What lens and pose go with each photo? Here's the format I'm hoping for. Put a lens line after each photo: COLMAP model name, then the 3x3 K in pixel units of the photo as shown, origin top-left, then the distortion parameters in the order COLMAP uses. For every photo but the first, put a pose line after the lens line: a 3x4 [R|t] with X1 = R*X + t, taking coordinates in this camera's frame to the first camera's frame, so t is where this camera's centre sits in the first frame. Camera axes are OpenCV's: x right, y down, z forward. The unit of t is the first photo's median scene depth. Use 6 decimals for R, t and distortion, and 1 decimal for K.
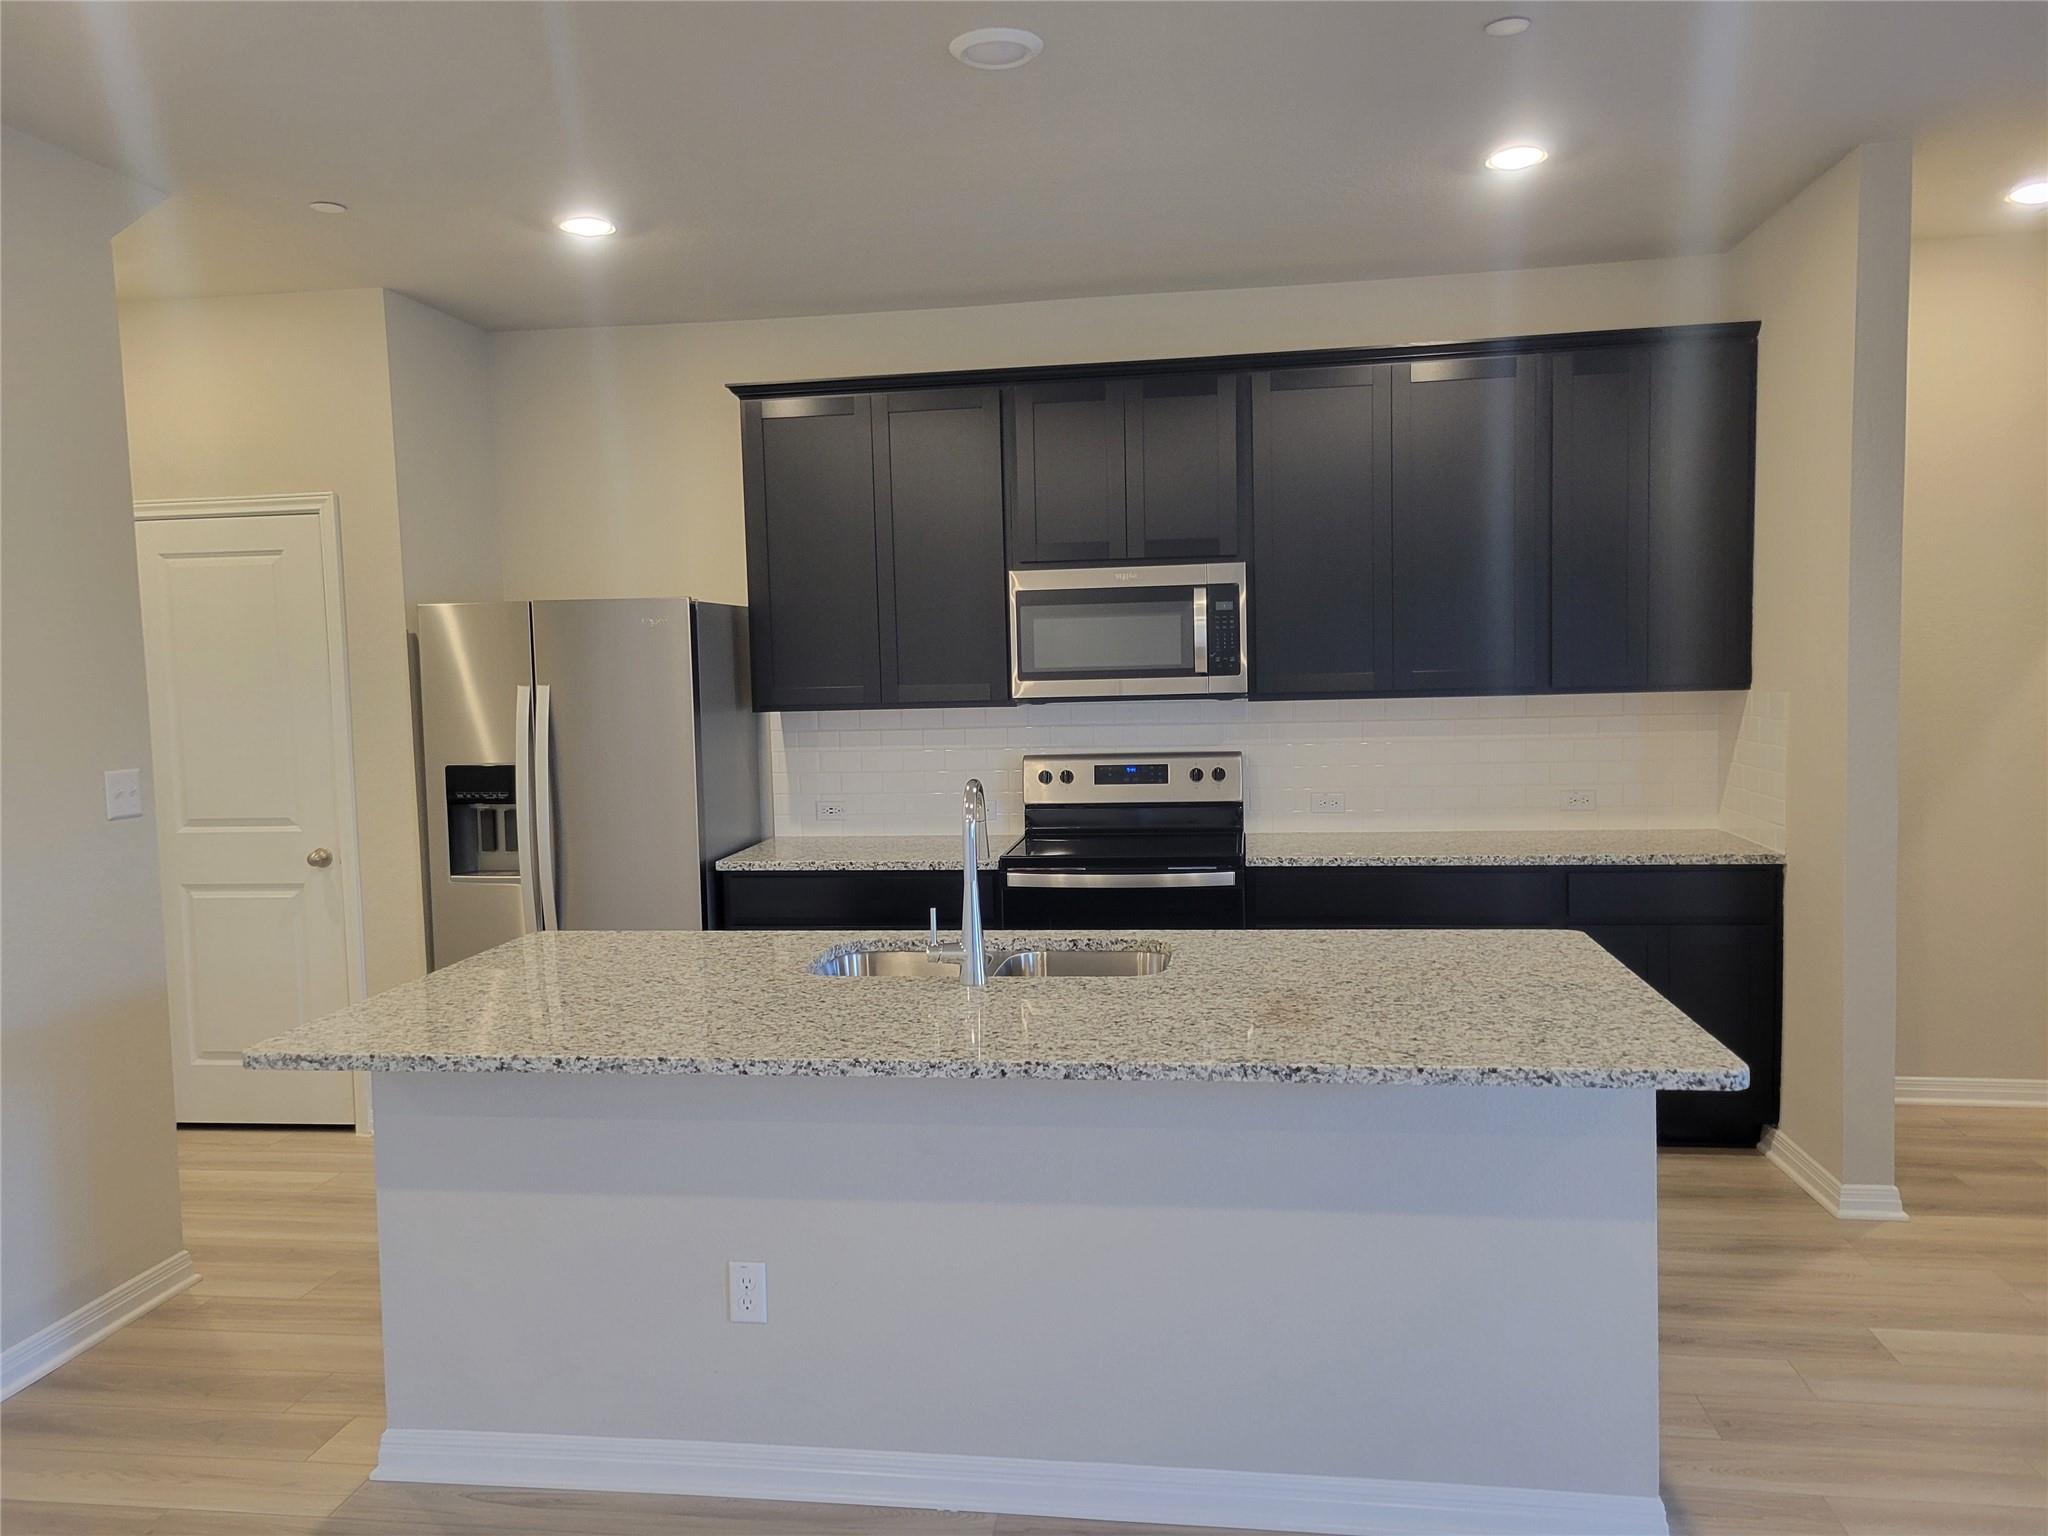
lens RADIAL K [[1534.1, 0, 1009.1], [0, 1534.1, 777.4], [0, 0, 1]] dist [0.054609, -0.034325]
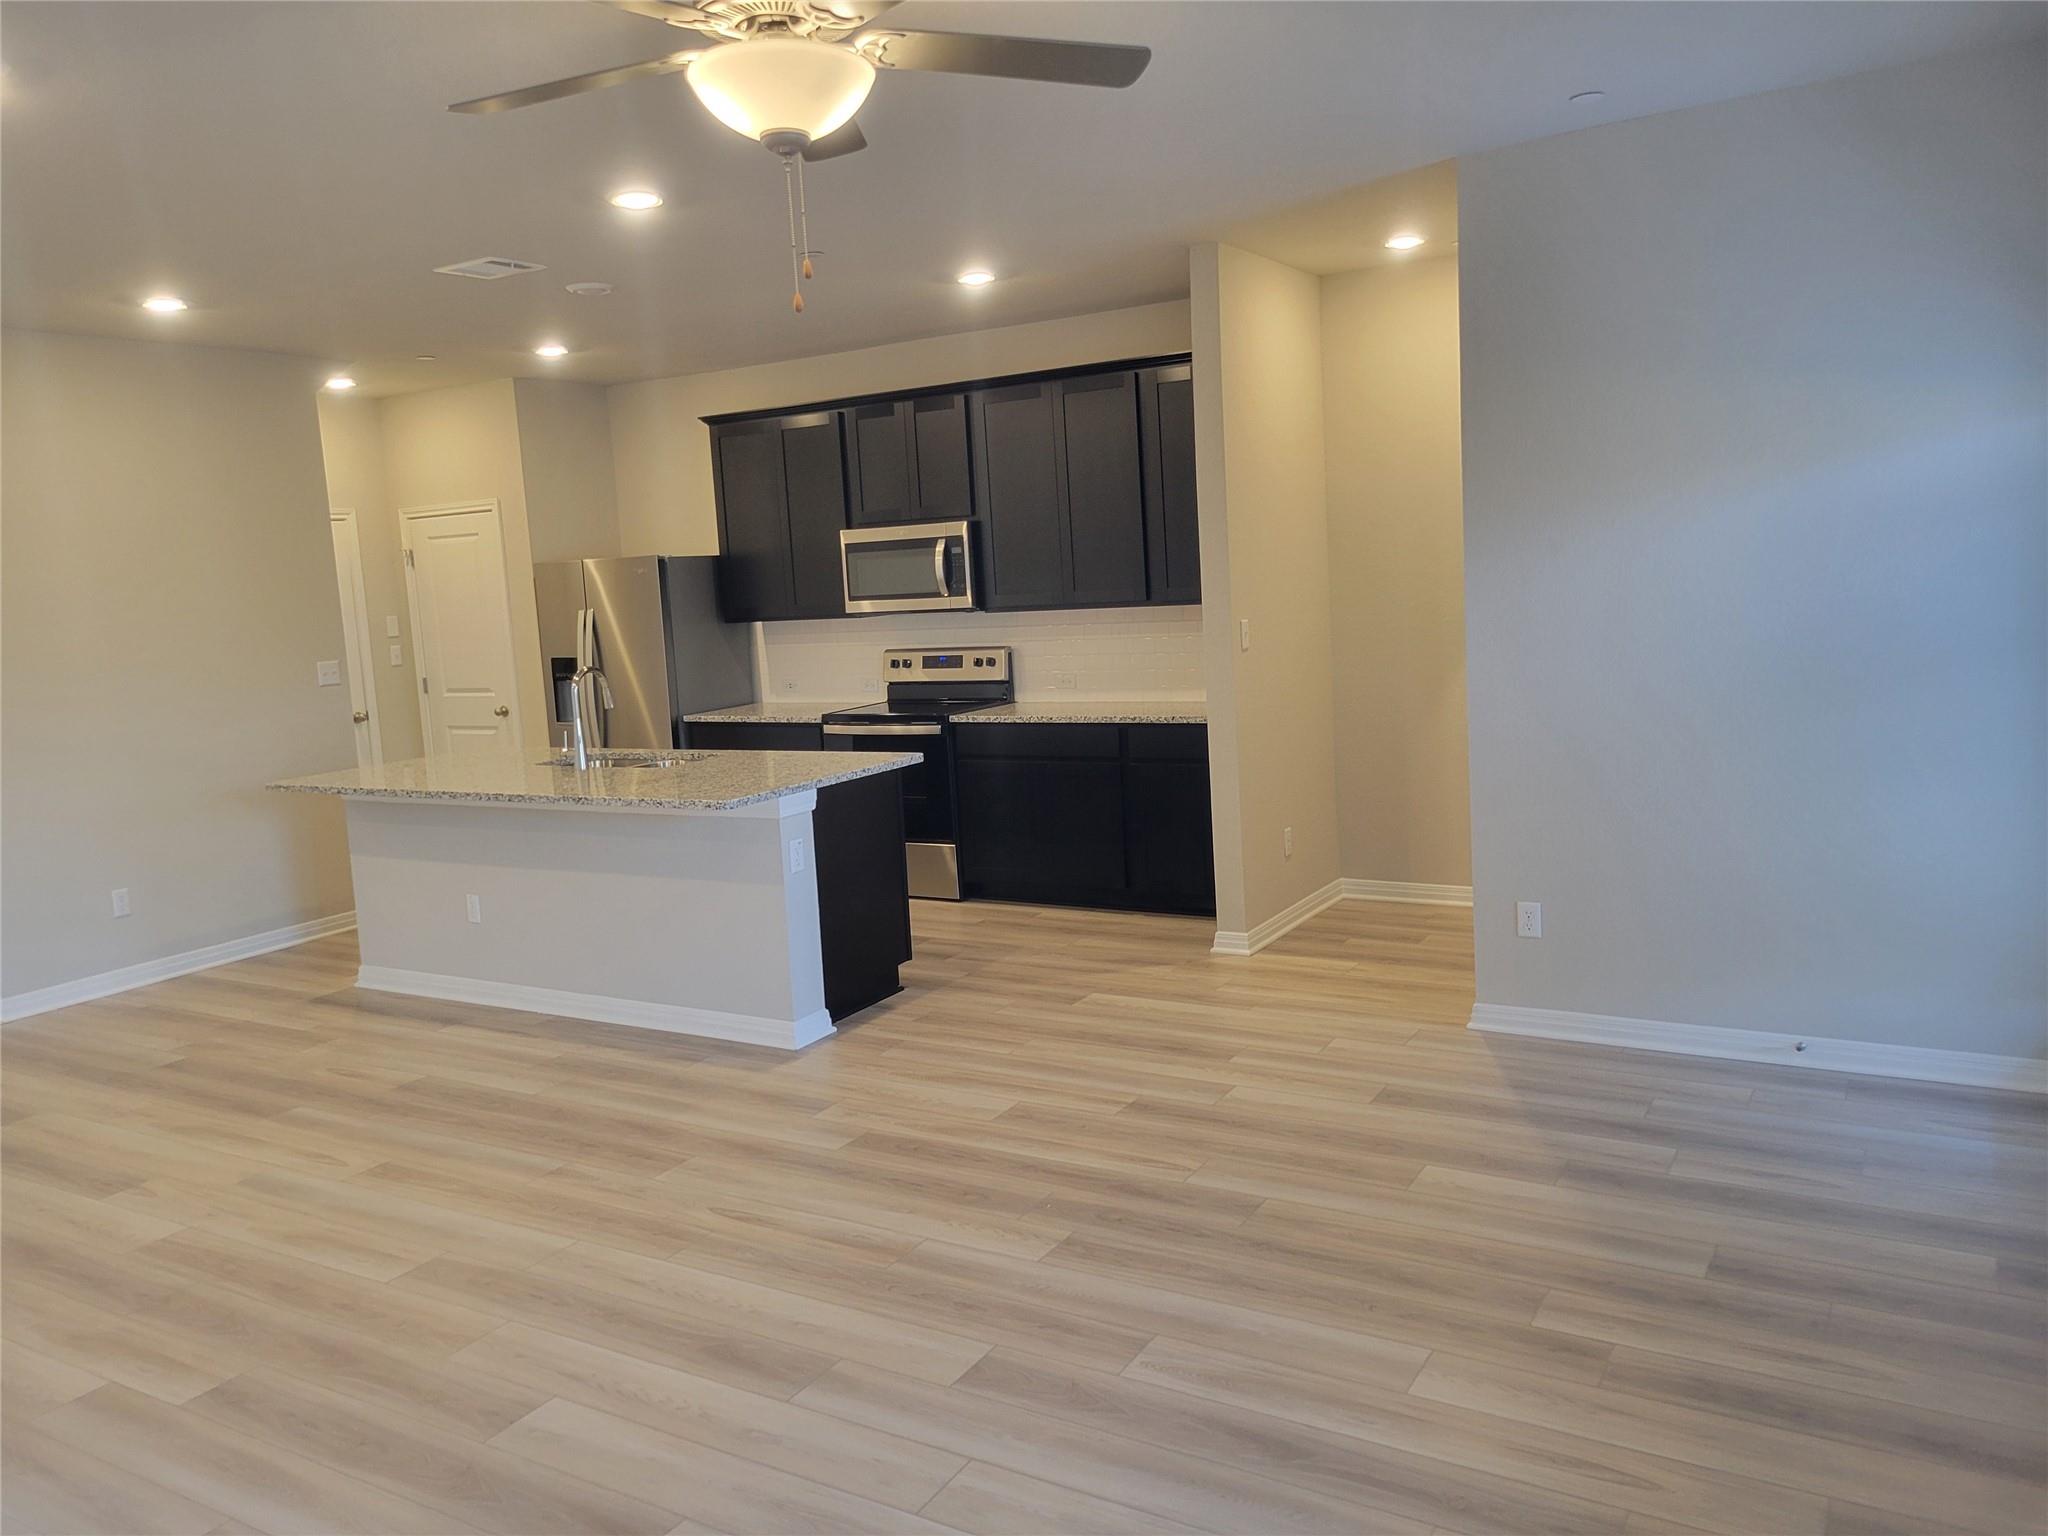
lens RADIAL K [[1534.1, 0, 1003.8], [0, 1534.1, 758.5], [0, 0, 1]] dist [0.054609, -0.034325]
pose [[0.920342, 0.021922, -0.390501, 0.772339], [0.002940, 0.998012, 0.062955, -0.002119], [0.391104, -0.059089, 0.918448, -0.378494]]
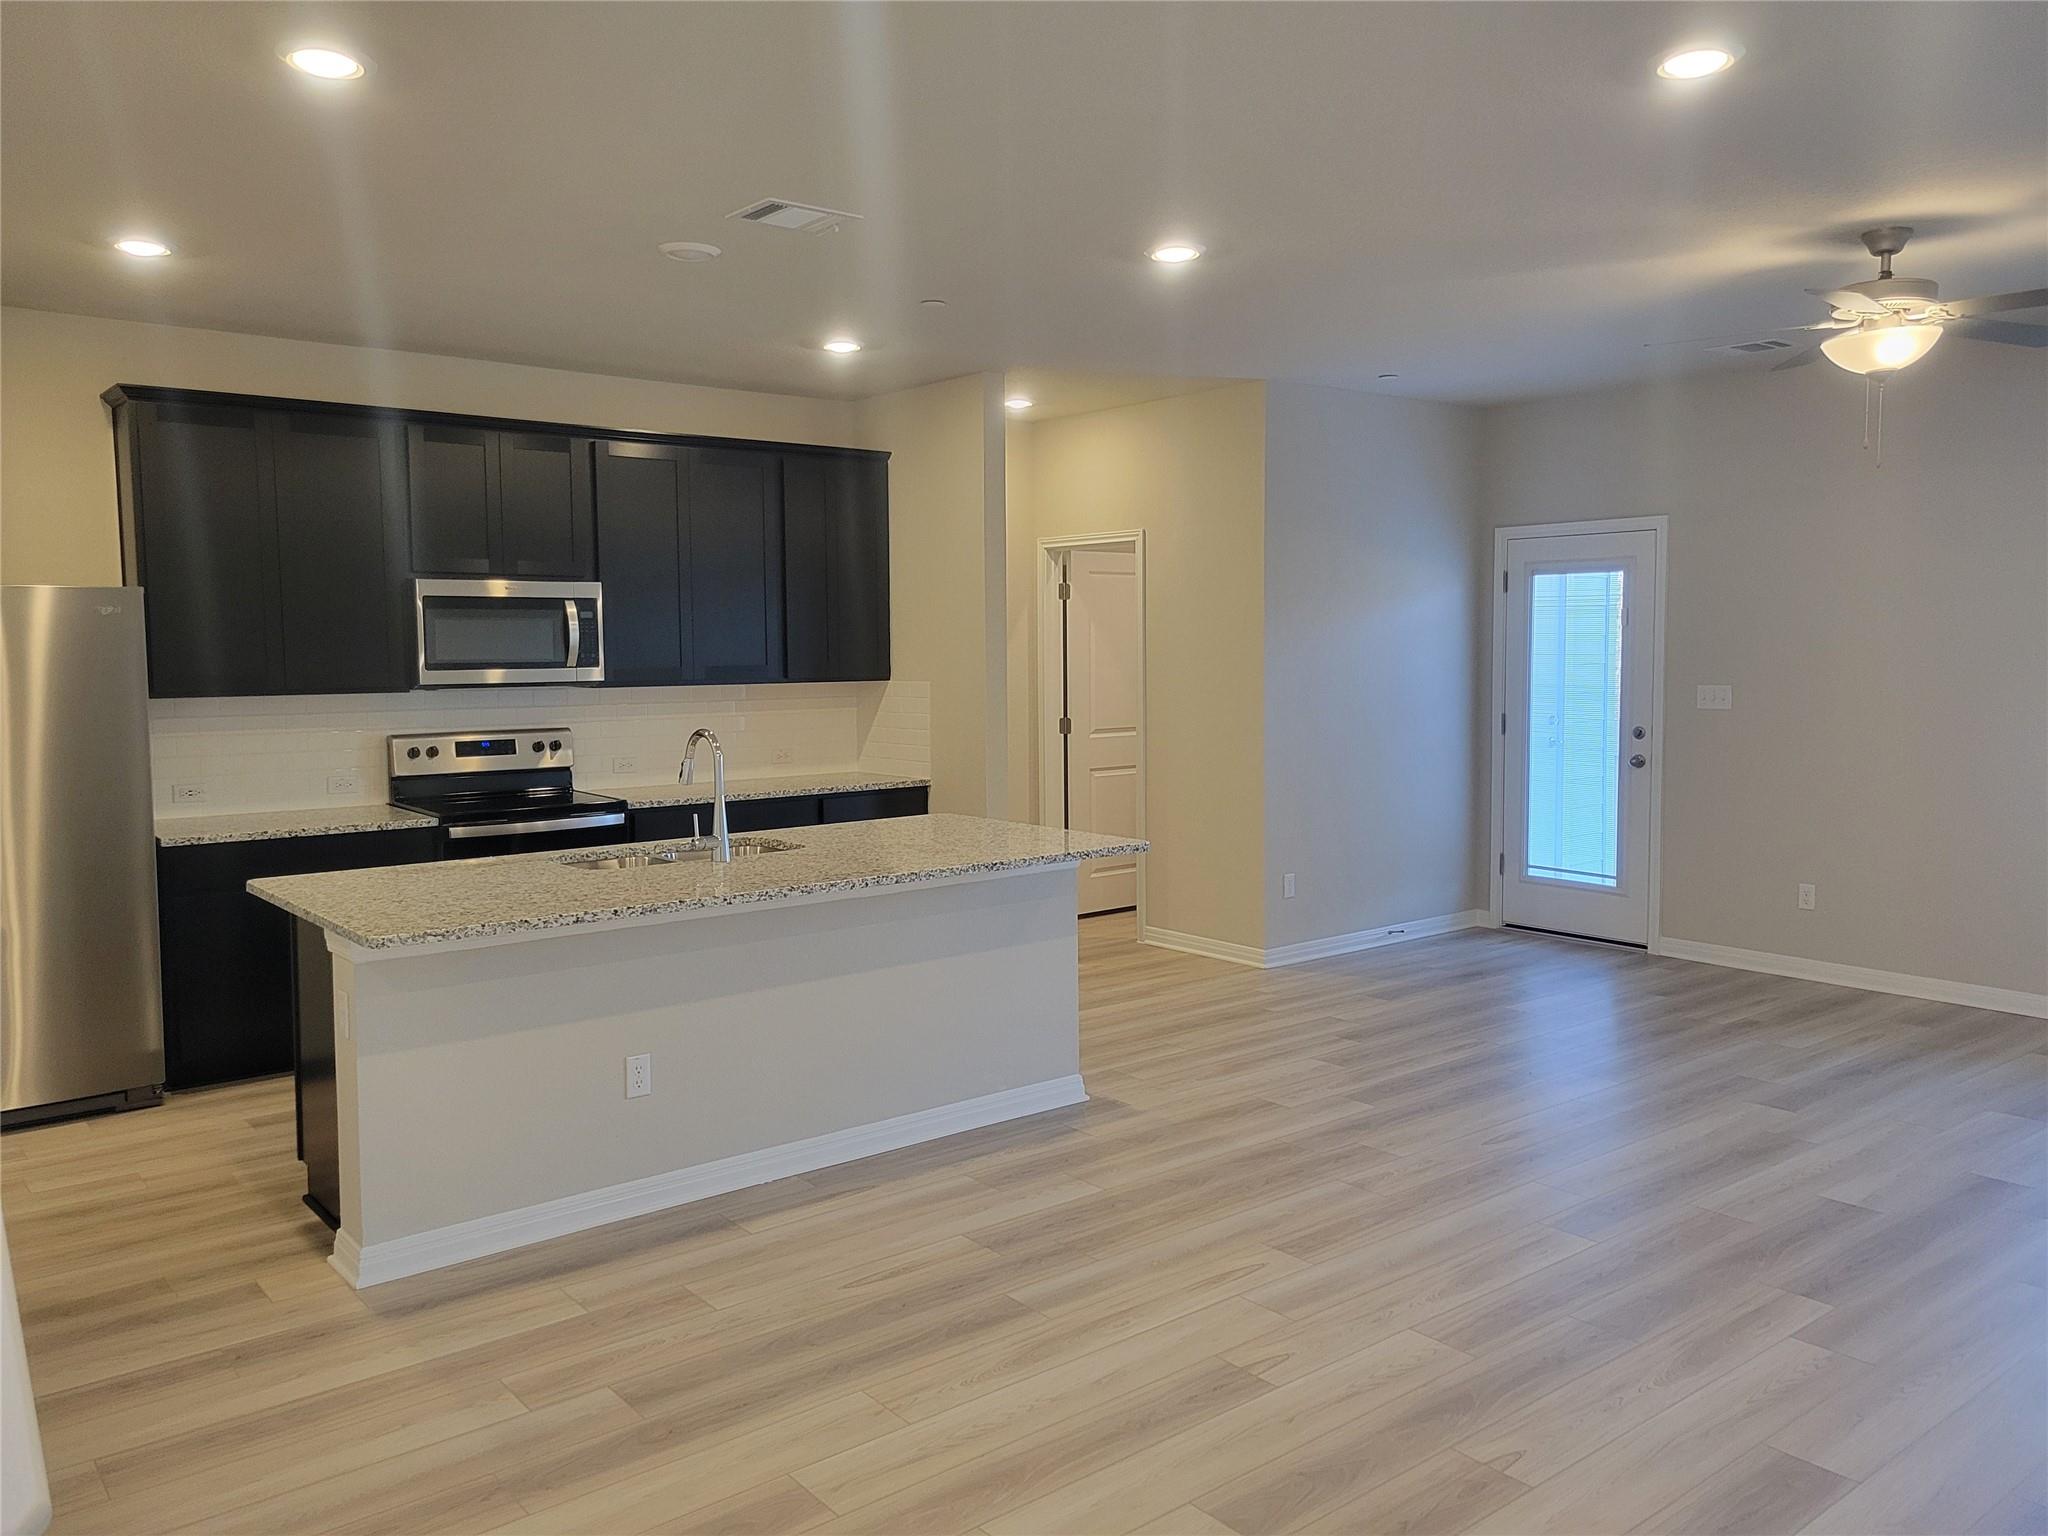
lens RADIAL K [[1534.1, 0, 1012.0], [0, 1534.1, 754.1], [0, 0, 1]] dist [0.054609, -0.034325]
pose [[0.679532, -0.032015, 0.732947, -0.580680], [0.047966, 0.998849, -0.000841, 0.025954], [-0.732076, 0.035728, 0.680285, -0.160845]]
